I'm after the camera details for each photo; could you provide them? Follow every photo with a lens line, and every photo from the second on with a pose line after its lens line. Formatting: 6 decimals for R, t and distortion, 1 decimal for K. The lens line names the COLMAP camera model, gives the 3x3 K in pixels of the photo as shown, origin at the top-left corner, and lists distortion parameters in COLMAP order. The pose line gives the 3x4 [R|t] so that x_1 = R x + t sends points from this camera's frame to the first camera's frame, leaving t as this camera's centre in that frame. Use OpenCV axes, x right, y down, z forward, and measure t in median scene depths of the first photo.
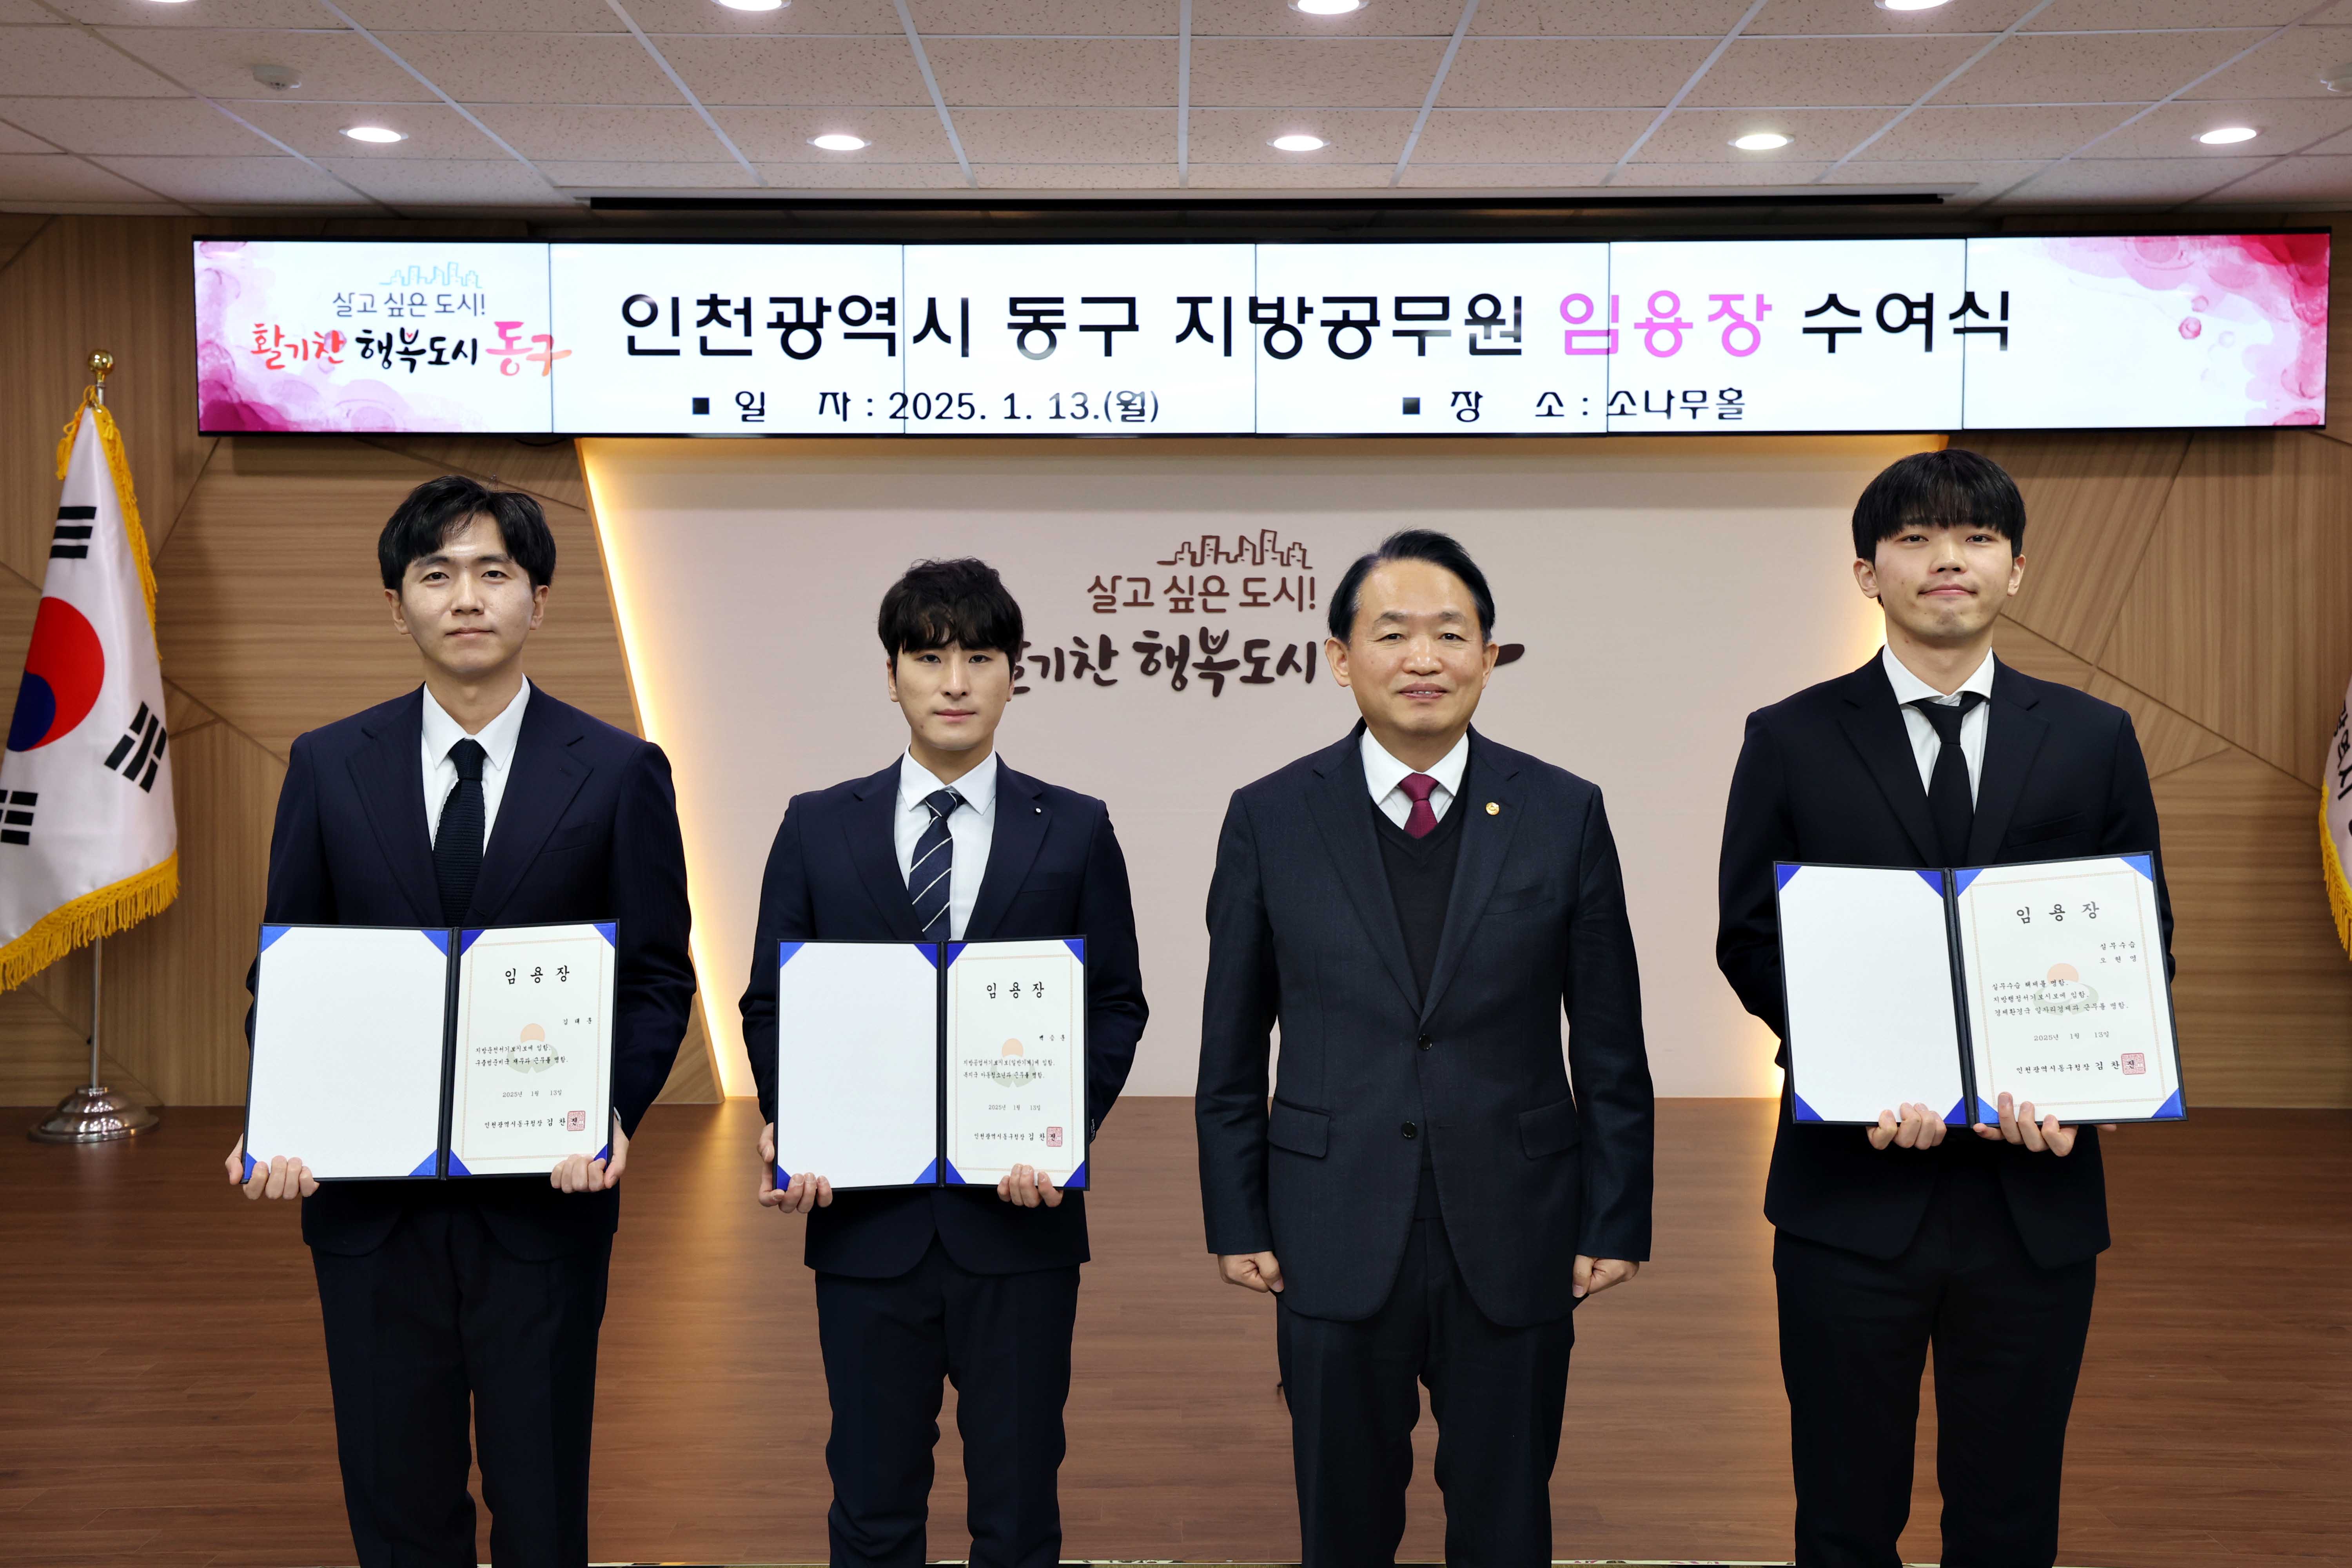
lens RADIAL K [[2278.5, 0, 1211.9], [0, 2278.5, 727.1], [0, 0, 1]] dist [0.039940, 0.018741]
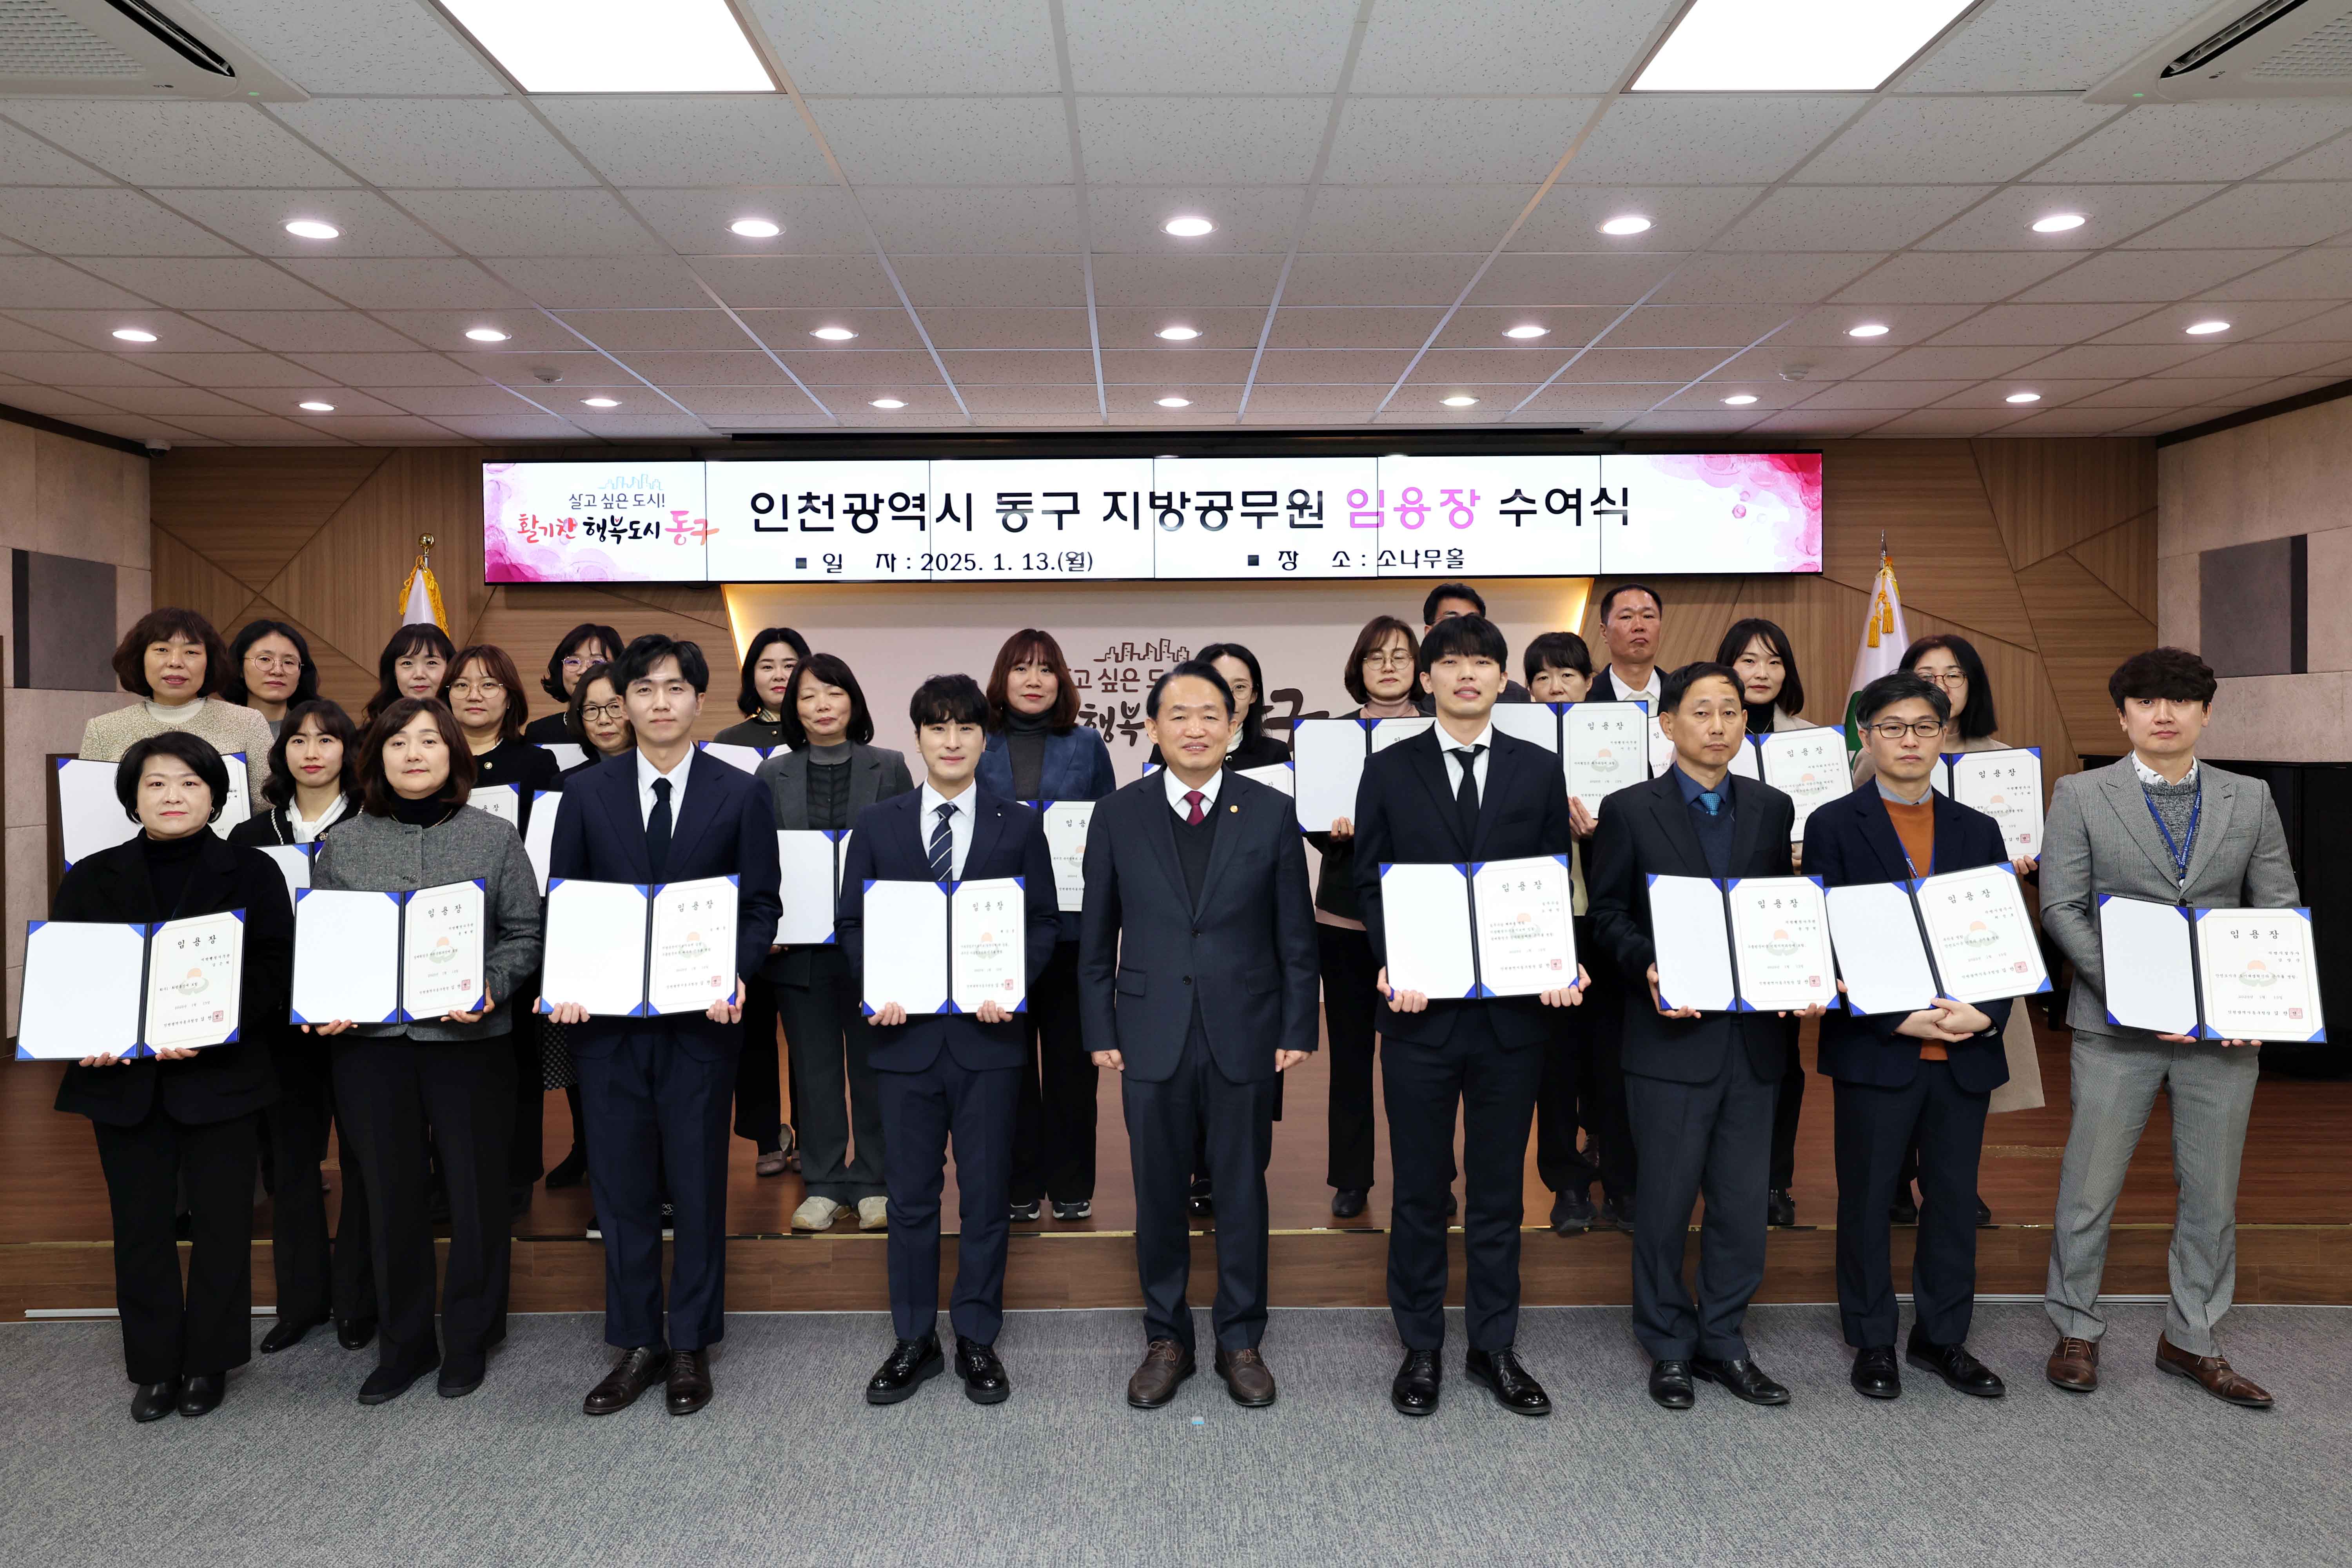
lens RADIAL K [[1549.9, 0, 1165.2], [0, 1549.9, 751.5], [0, 0, 1]] dist [-0.001943, -0.000867]
pose [[0.999901, -0.006509, 0.012513, 0.012517], [0.006617, 0.999941, -0.008625, -0.000201], [-0.012456, 0.008706, 0.999885, -0.067465]]
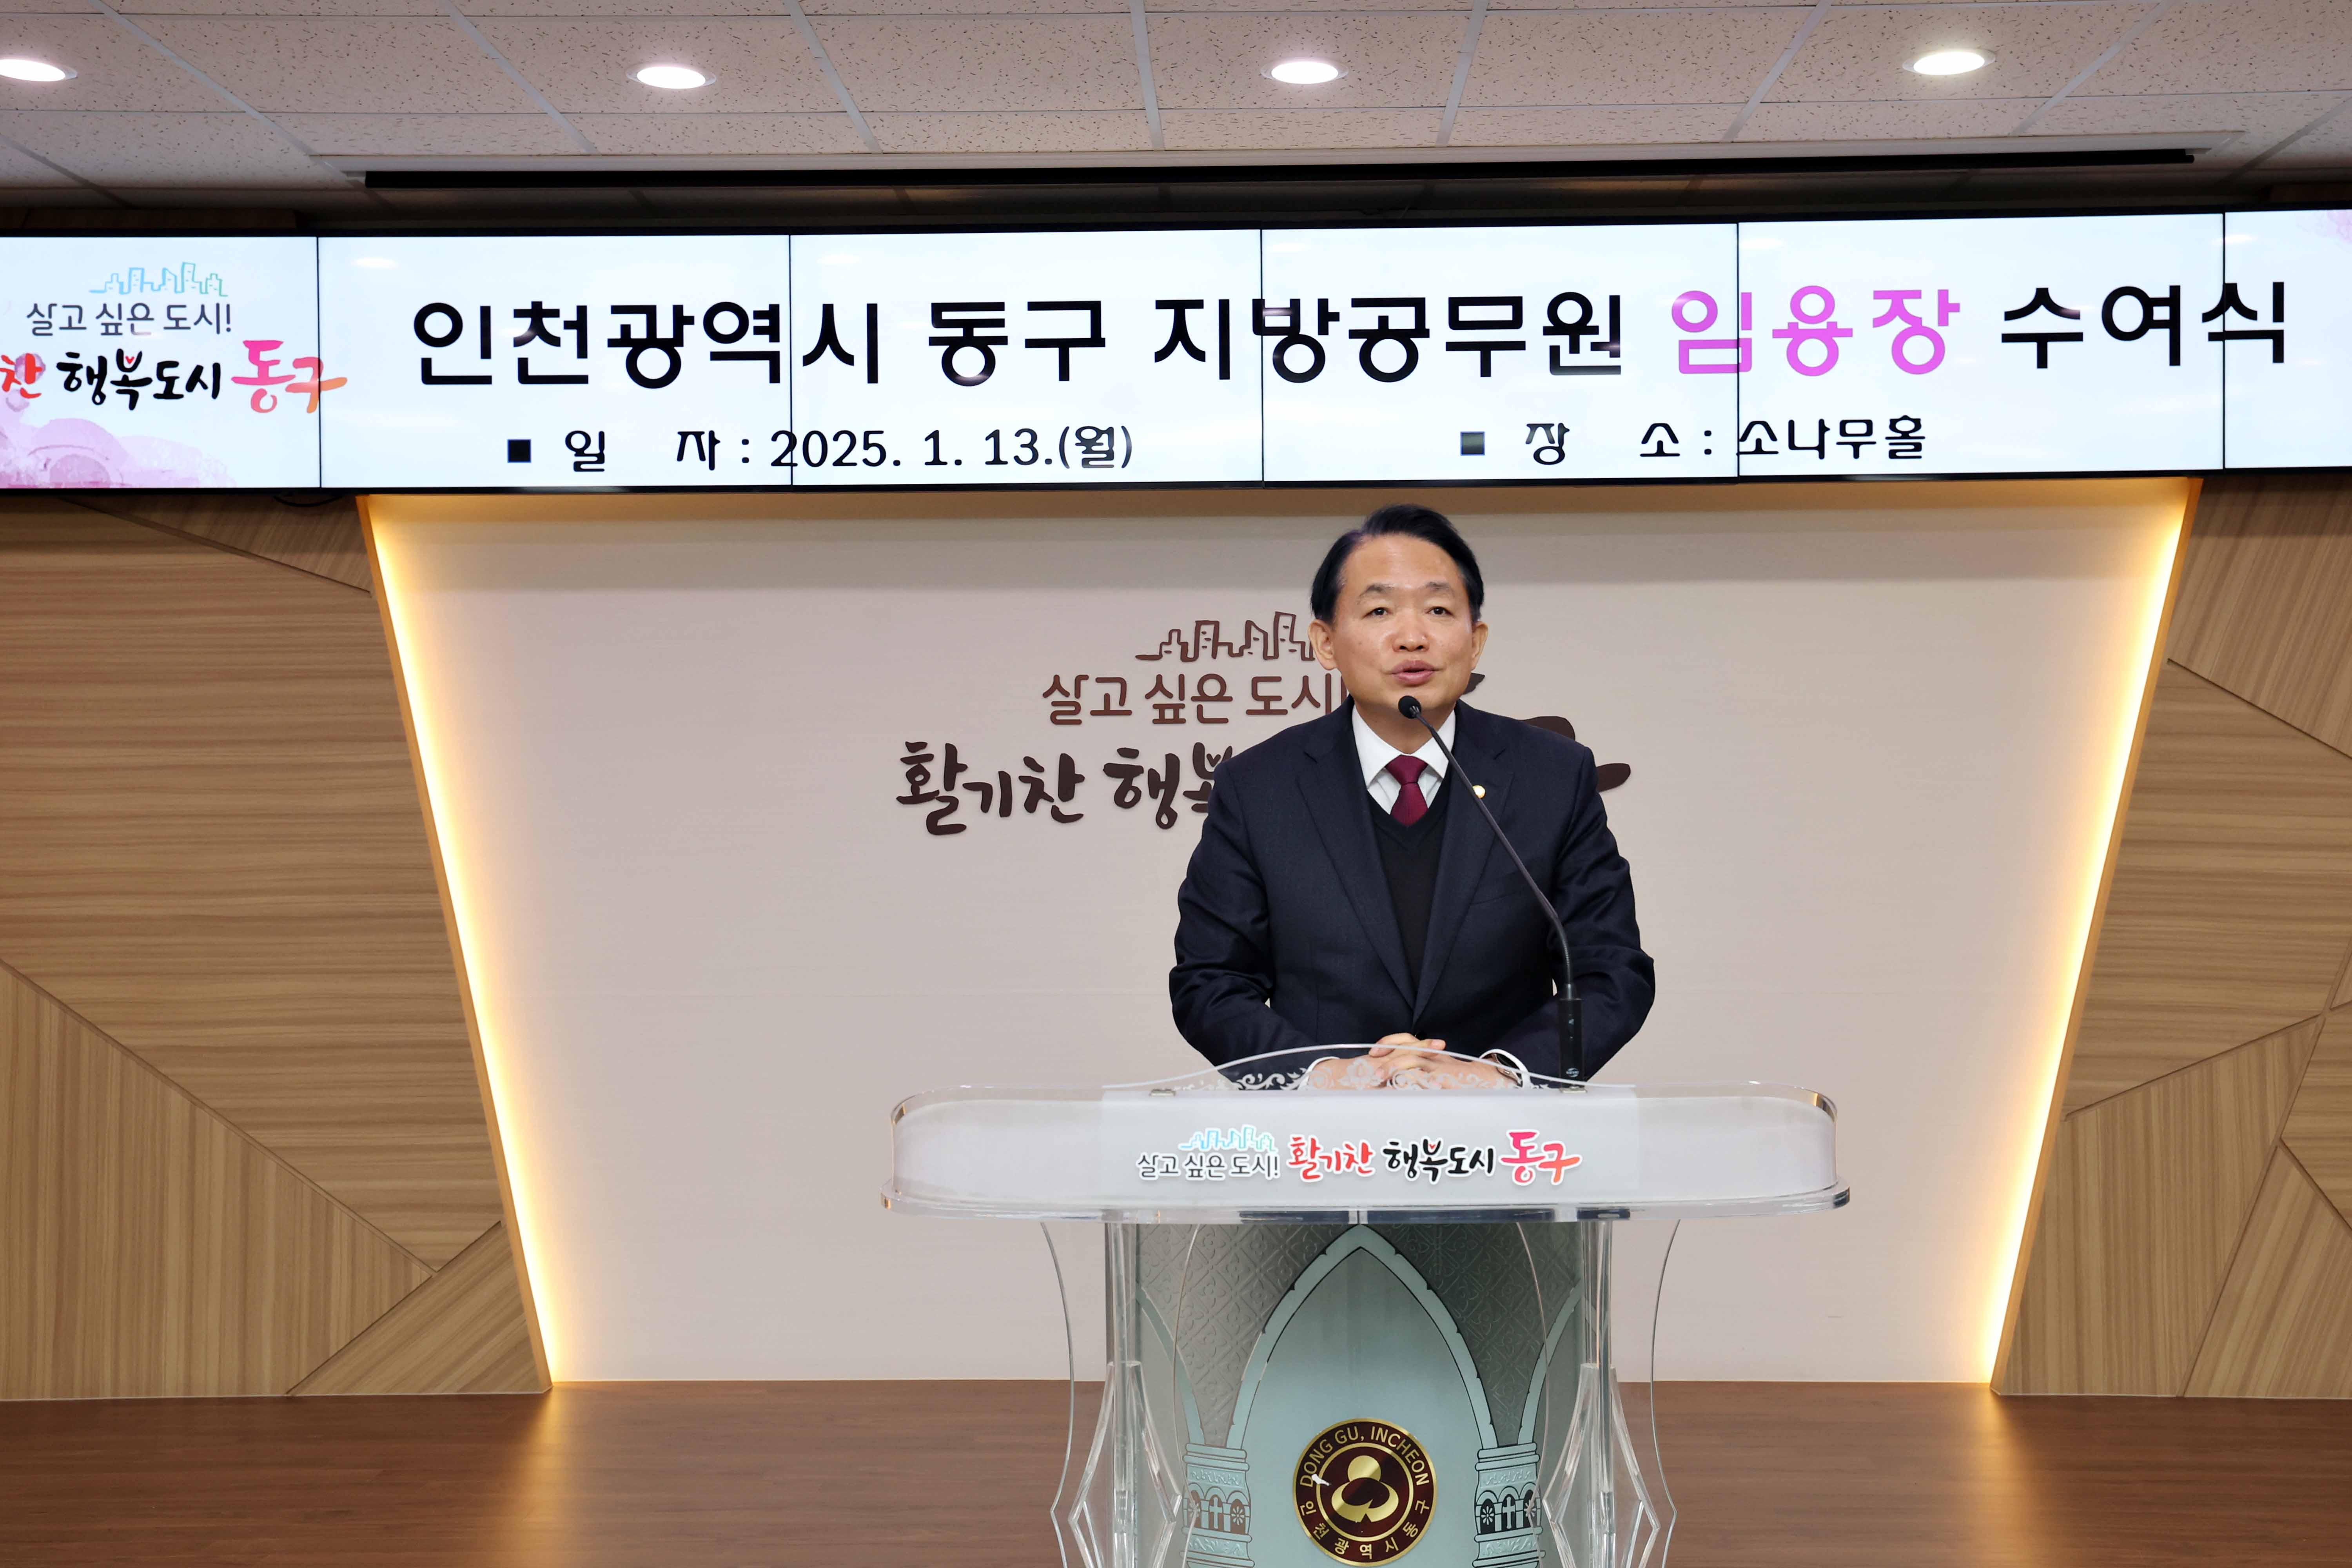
lens RADIAL K [[2810.9, 0, 1188.2], [0, 2810.9, 710.6], [0, 0, 1]] dist [0.043738, 0.043813]
pose [[0.999752, -0.005771, -0.021495, 0.014261], [0.004543, 0.998376, -0.056784, -0.002505], [0.021787, 0.056672, 0.998155, 0.090114]]
